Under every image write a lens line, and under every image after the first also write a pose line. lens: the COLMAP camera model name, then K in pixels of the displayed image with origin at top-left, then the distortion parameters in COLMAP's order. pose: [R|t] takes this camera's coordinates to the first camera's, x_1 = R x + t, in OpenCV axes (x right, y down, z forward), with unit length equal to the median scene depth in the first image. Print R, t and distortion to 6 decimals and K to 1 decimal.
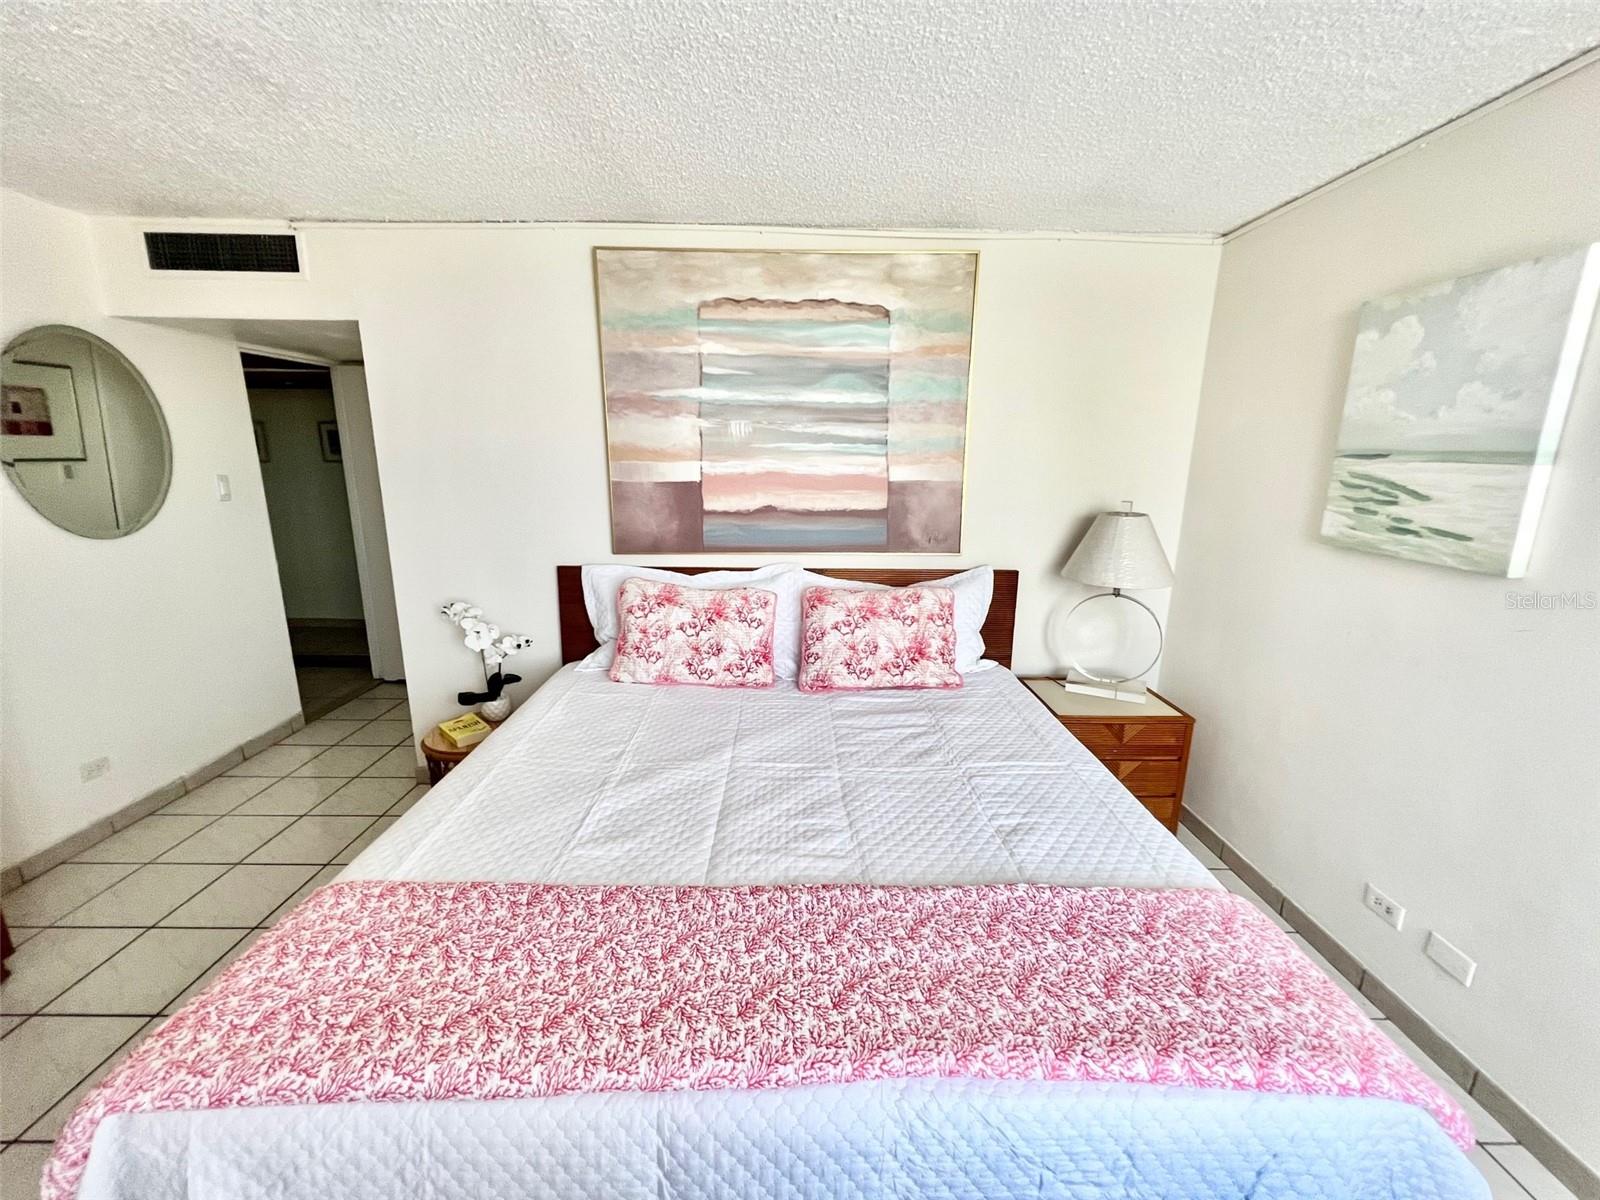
lens RADIAL K [[589.4, 0, 800.0], [0, 589.4, 600.0], [0, 0, 1]] dist [0.001174, 0.000230]
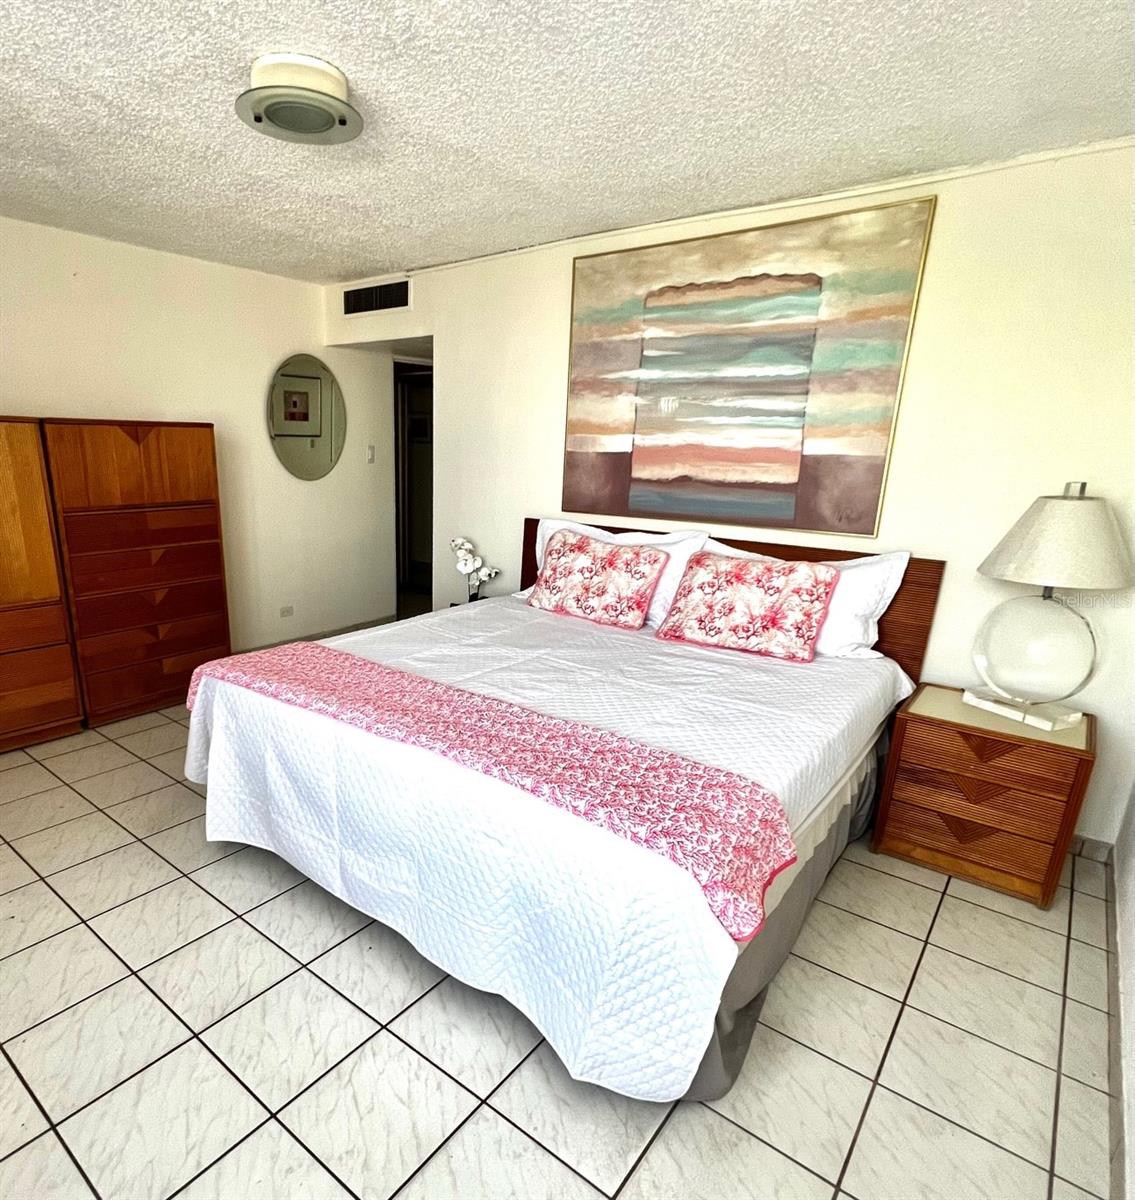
lens RADIAL K [[694.9, 0, 566.4], [0, 694.9, 651.2], [0, 0, 1]] dist [0.004681, 0.000732]
pose [[0.804469, 0.173503, -0.568091, 0.586990], [-0.153573, 0.984625, 0.083245, 0.090919], [0.573799, 0.020276, 0.818745, -0.181599]]
